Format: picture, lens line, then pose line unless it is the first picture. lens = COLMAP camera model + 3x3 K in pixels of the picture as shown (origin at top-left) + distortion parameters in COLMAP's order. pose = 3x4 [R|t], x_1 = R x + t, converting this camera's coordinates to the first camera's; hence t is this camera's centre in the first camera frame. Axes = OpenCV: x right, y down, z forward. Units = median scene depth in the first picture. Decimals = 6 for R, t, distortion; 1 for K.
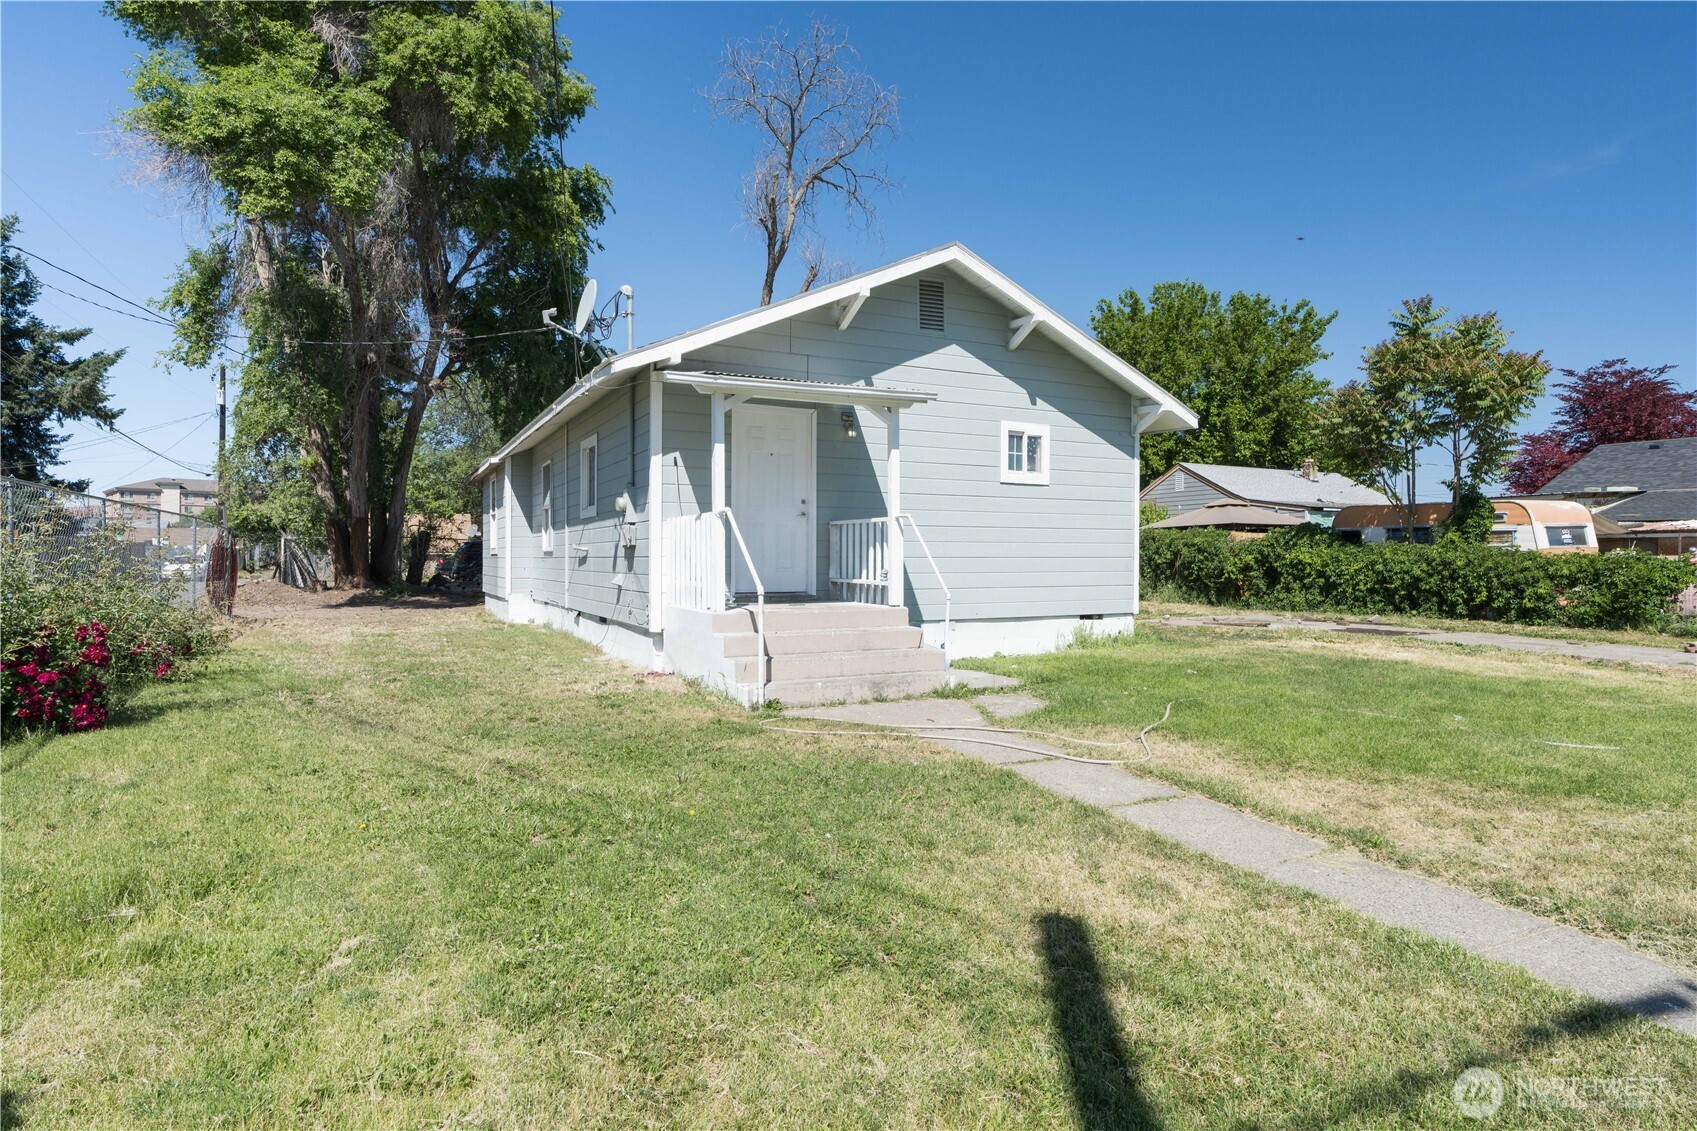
lens RADIAL K [[932.5, 0, 859.4], [0, 932.5, 564.7], [0, 0, 1]] dist [-0.000320, 0.000683]
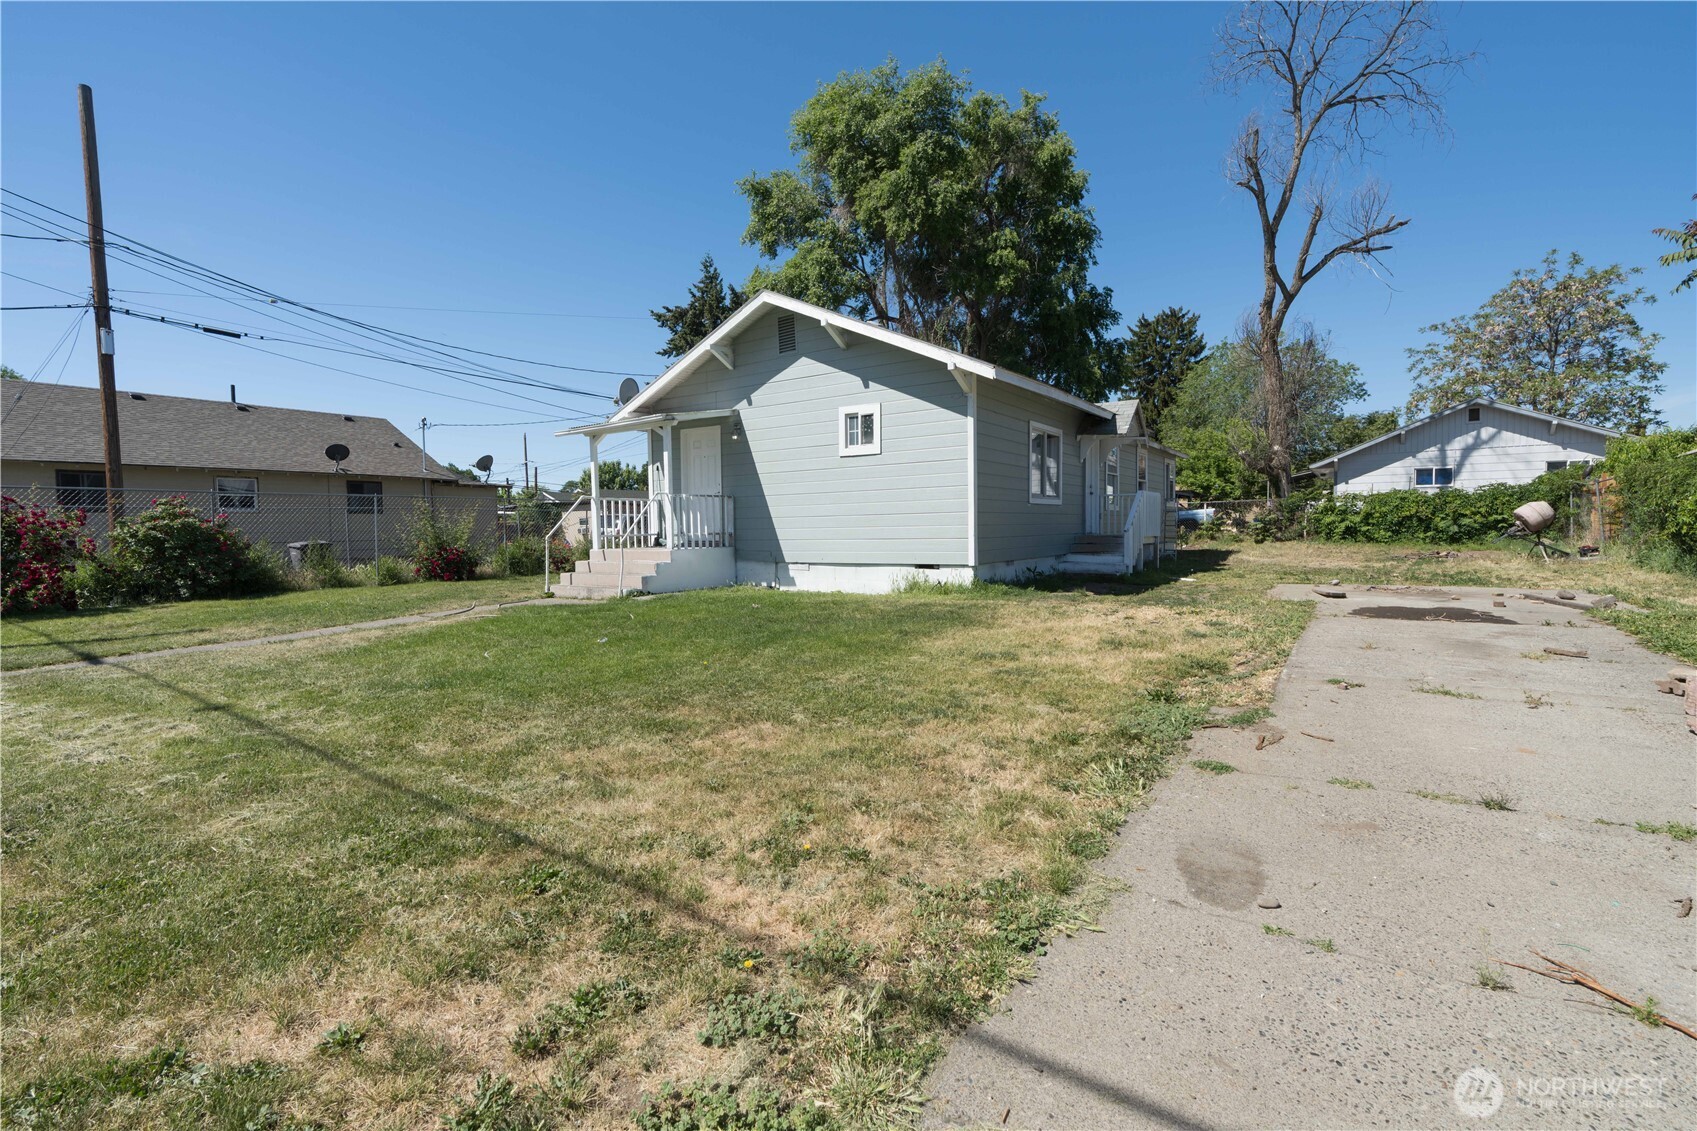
lens RADIAL K [[763.7, 0, 854.6], [0, 763.7, 568.0], [0, 0, 1]] dist [-0.001404, 0.001041]
pose [[0.484101, 0.031121, -0.874458, 1.049020], [0.017394, 0.998828, 0.045176, 0.015616], [0.874839, -0.037080, 0.482992, 0.501495]]
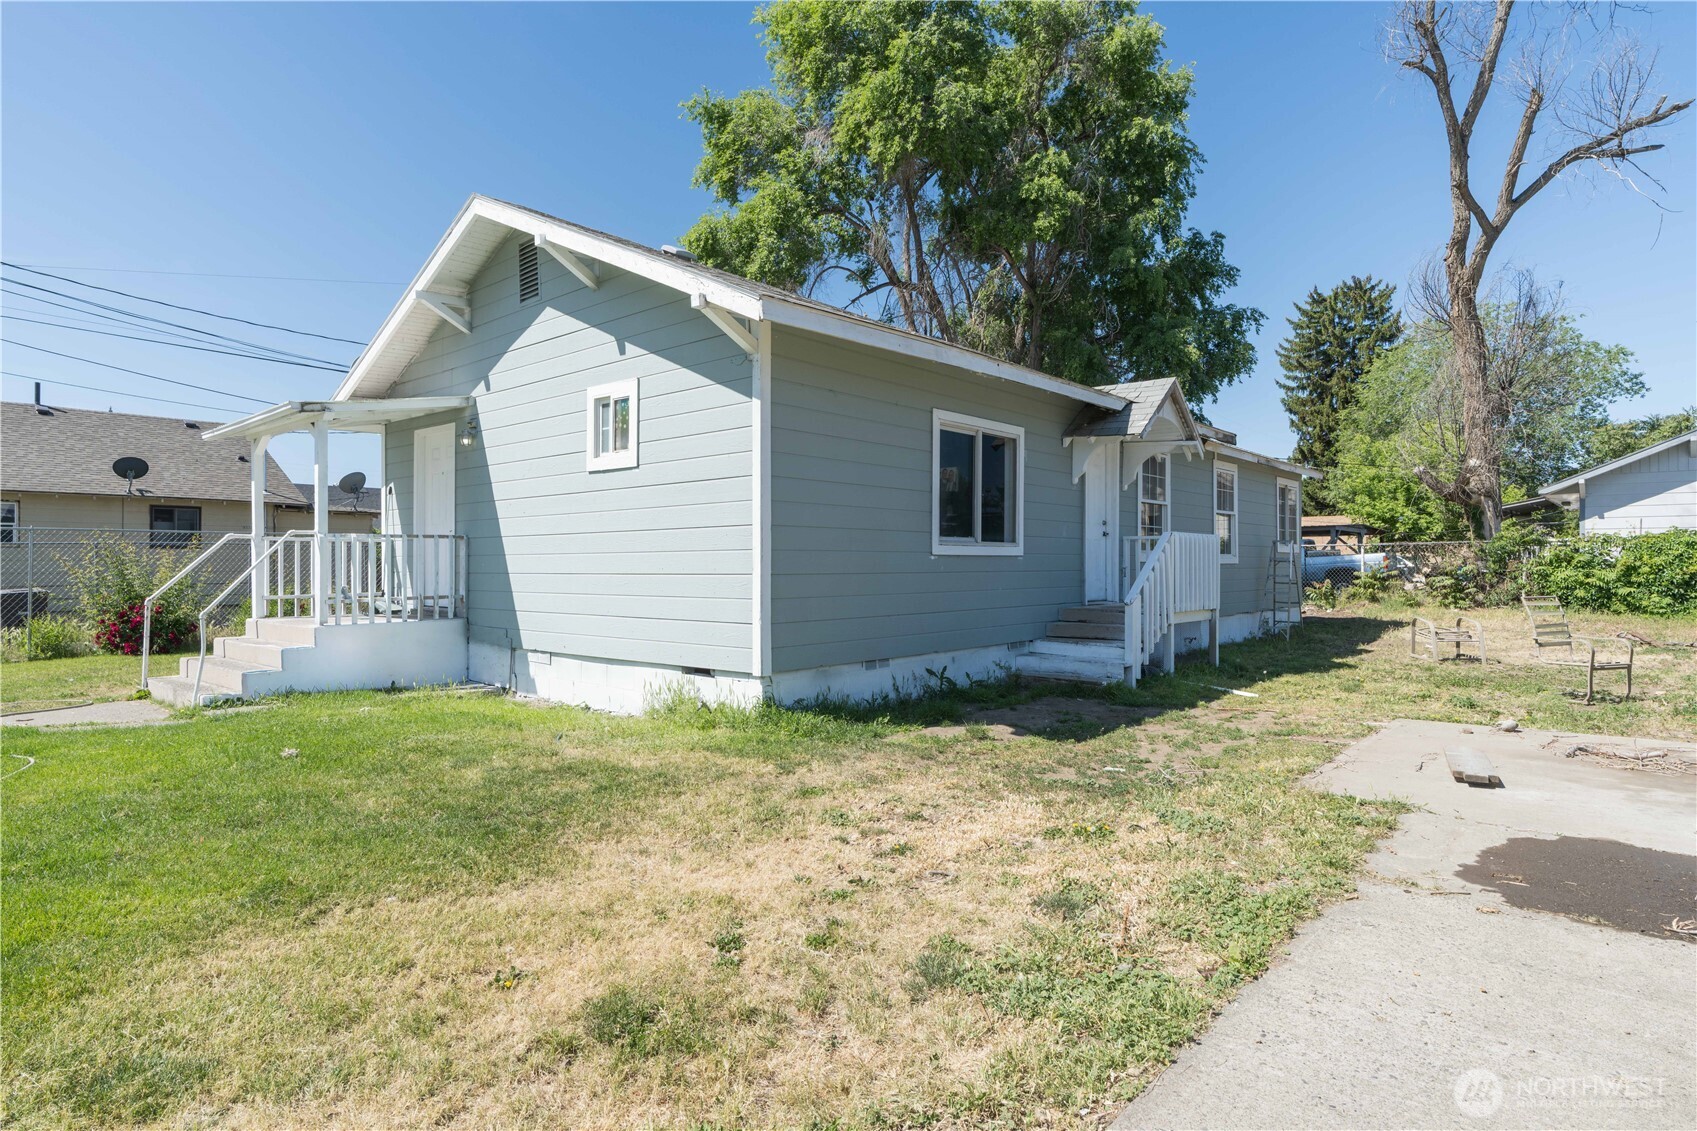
lens RADIAL K [[932.5, 0, 849.4], [0, 932.5, 567.7], [0, 0, 1]] dist [-0.000320, 0.000683]
pose [[0.370468, -0.004072, -0.928836, 0.889678], [0.002842, 0.999991, -0.003251, -0.010139], [0.928841, -0.001435, 0.370476, 0.900585]]
